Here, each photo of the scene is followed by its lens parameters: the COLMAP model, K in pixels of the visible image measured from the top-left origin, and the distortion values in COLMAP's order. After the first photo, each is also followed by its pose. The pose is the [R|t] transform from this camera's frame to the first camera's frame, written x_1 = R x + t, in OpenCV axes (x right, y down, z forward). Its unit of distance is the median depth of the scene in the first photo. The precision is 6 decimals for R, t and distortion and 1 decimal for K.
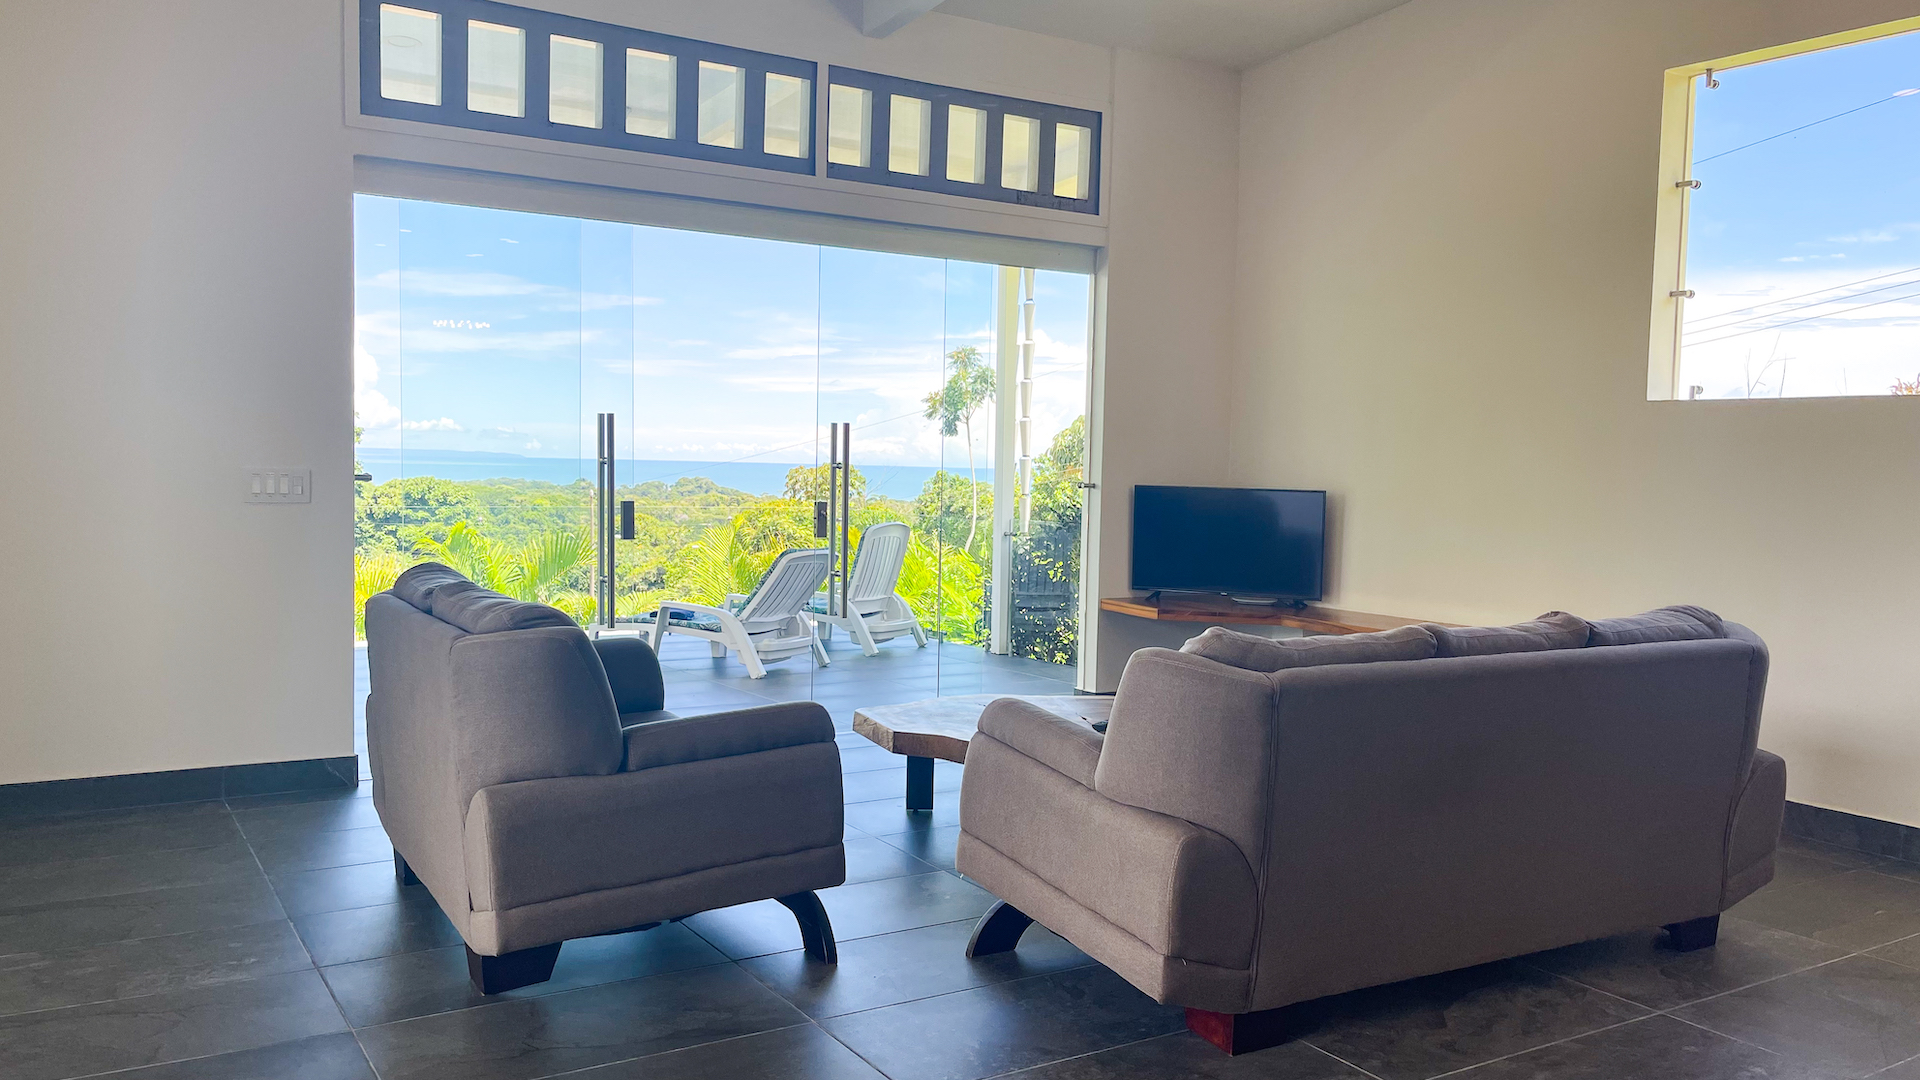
lens RADIAL K [[1519.5, 0, 960.0], [0, 1519.5, 540.0], [0, 0, 1]] dist [-0.174151, -0.000308]
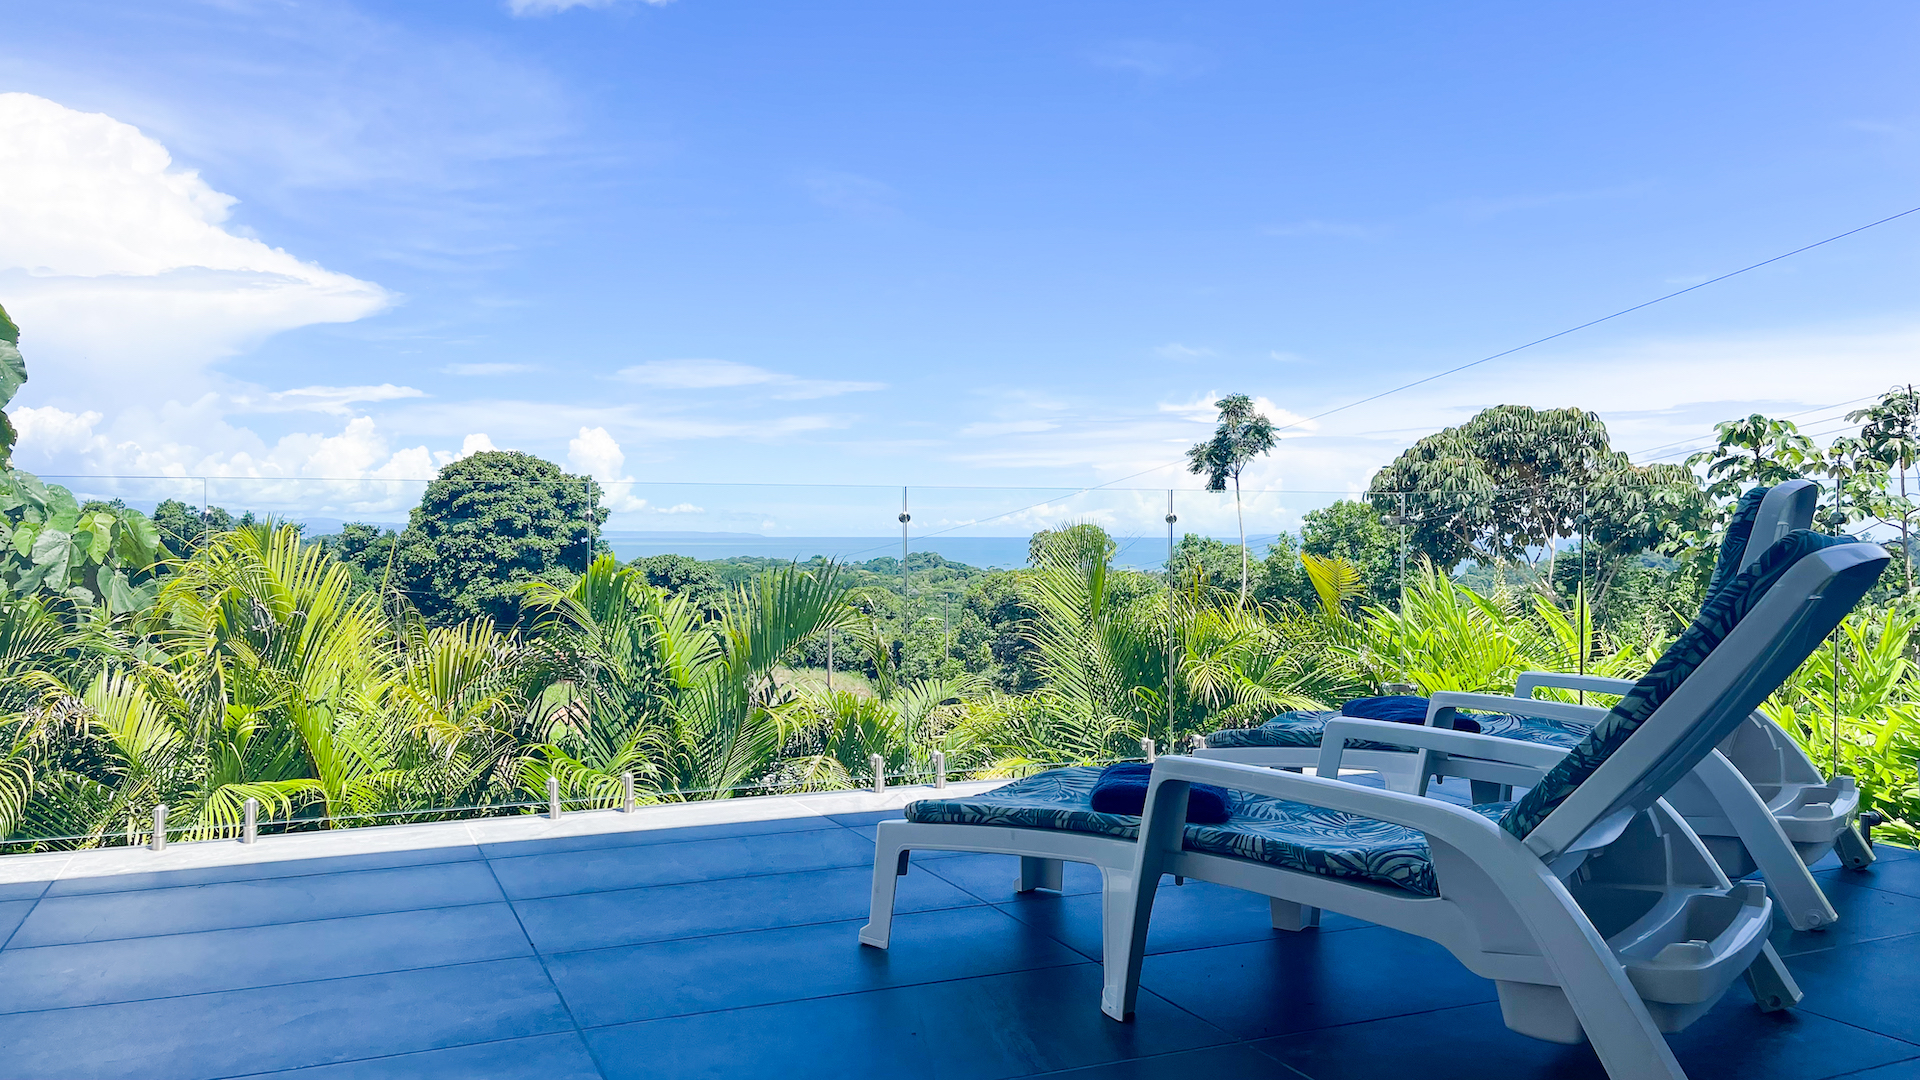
lens RADIAL K [[1448.6, 0, 960.0], [0, 1448.6, 540.0], [0, 0, 1]] dist [0.002638, -0.000197]
pose [[0.989038, -0.014918, -0.146906, -0.032328], [0.007577, 0.998700, -0.050402, 0.002578], [0.147467, 0.048737, 0.987866, 0.124088]]
